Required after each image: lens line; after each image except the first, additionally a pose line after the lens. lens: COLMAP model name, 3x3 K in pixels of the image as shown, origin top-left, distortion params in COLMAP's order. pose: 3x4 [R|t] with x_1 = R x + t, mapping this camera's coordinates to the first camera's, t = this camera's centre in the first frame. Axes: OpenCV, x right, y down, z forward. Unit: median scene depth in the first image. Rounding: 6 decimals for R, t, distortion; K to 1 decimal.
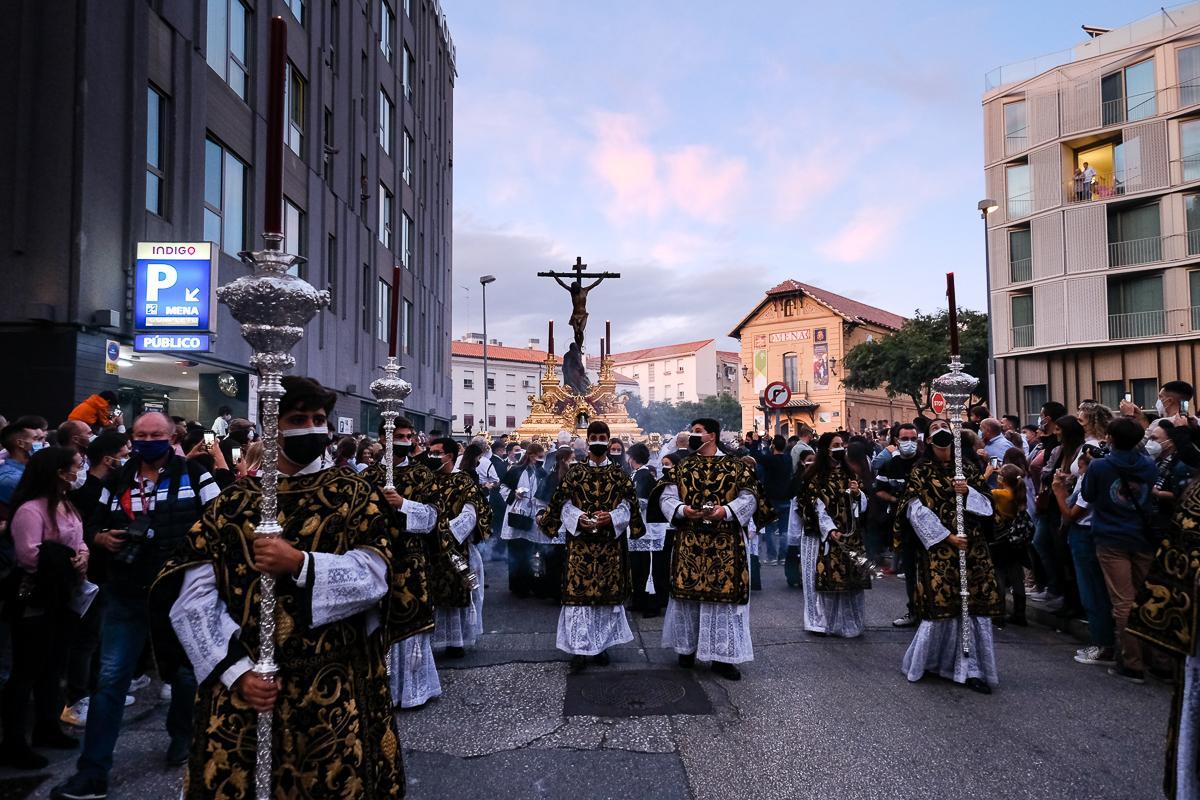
lens RADIAL K [[795.1, 0, 600.1], [0, 795.1, 393.0], [0, 0, 1]] dist [-0.000881, 0.002049]
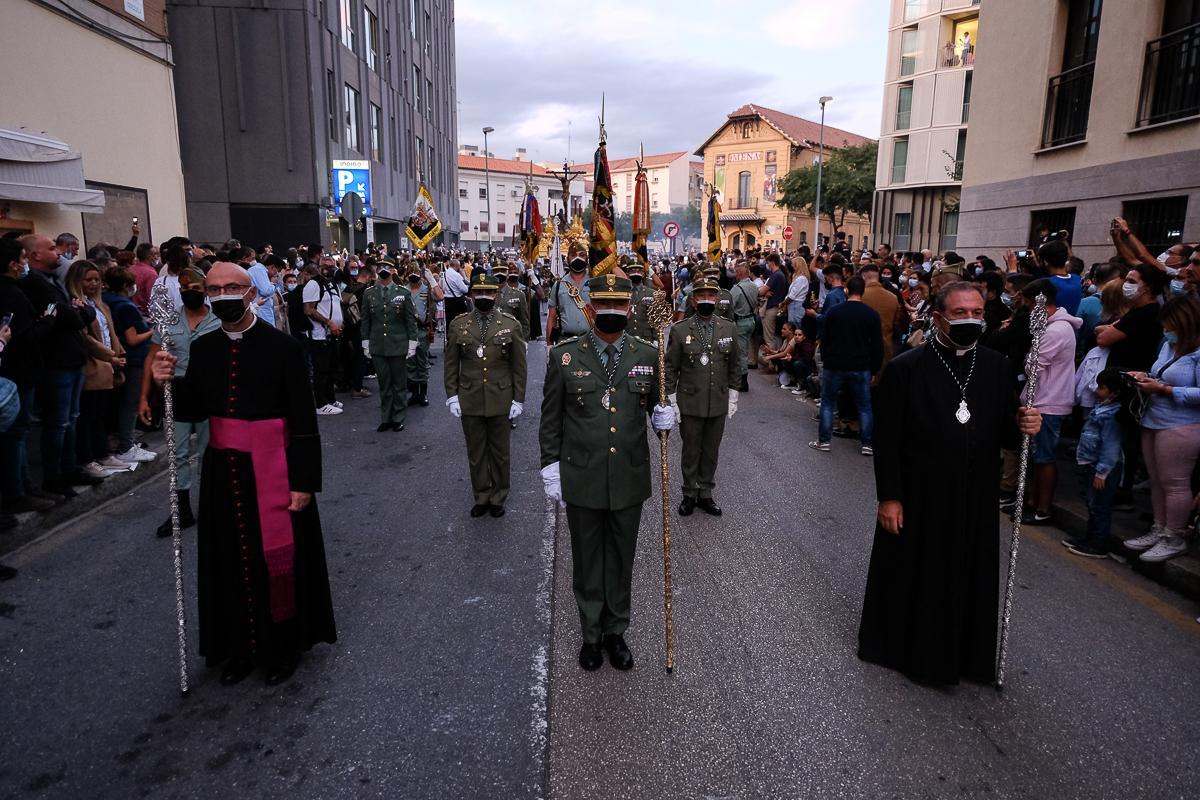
lens RADIAL K [[795.5, 0, 604.3], [0, 795.5, 401.2], [0, 0, 1]] dist [0.000750, 0.010728]
pose [[0.999666, 0.012114, 0.022841, 0.014588], [-0.017556, 0.966598, 0.255694, -0.022360], [-0.018981, -0.256009, 0.966488, -0.208473]]
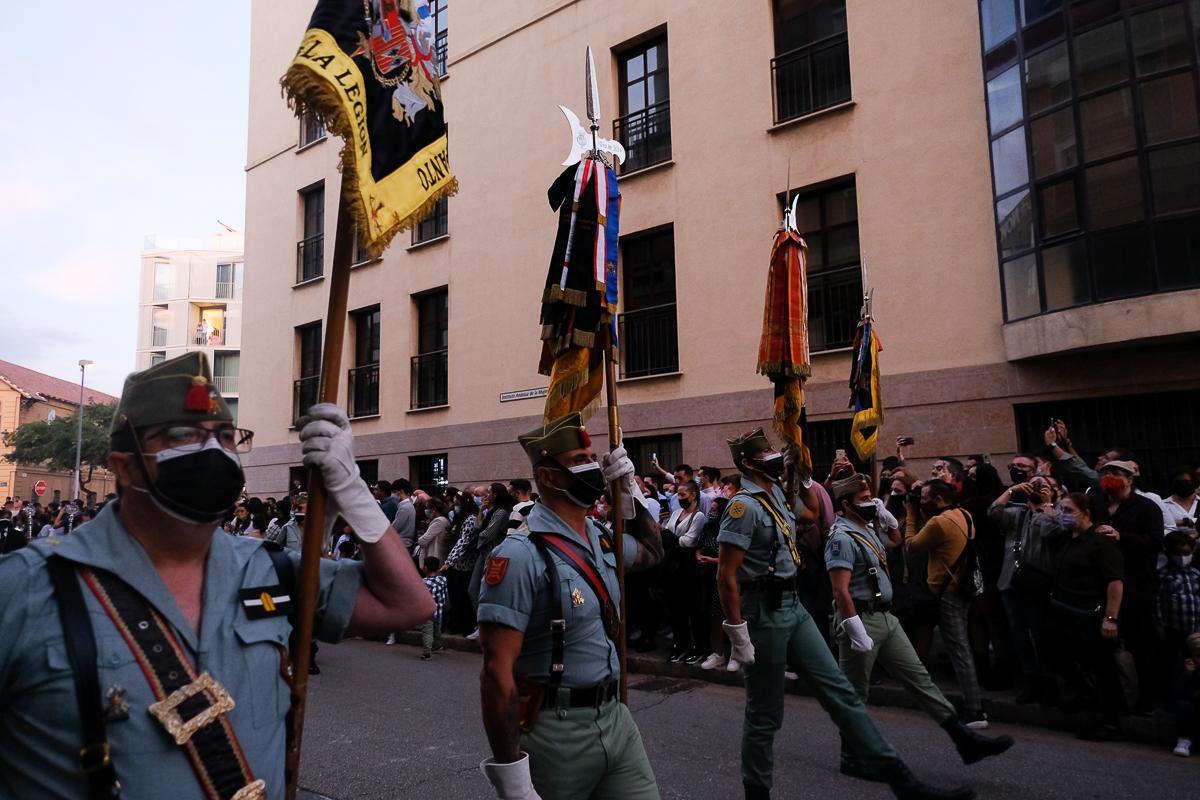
lens RADIAL K [[795.5, 0, 595.0], [0, 795.5, 402.8], [0, 0, 1]] dist [0.000750, 0.010728]
pose [[0.632155, 0.088791, 0.769738, -0.030262], [-0.037786, 0.995763, -0.083831, -0.022410], [-0.773920, 0.023909, 0.632831, -0.276587]]
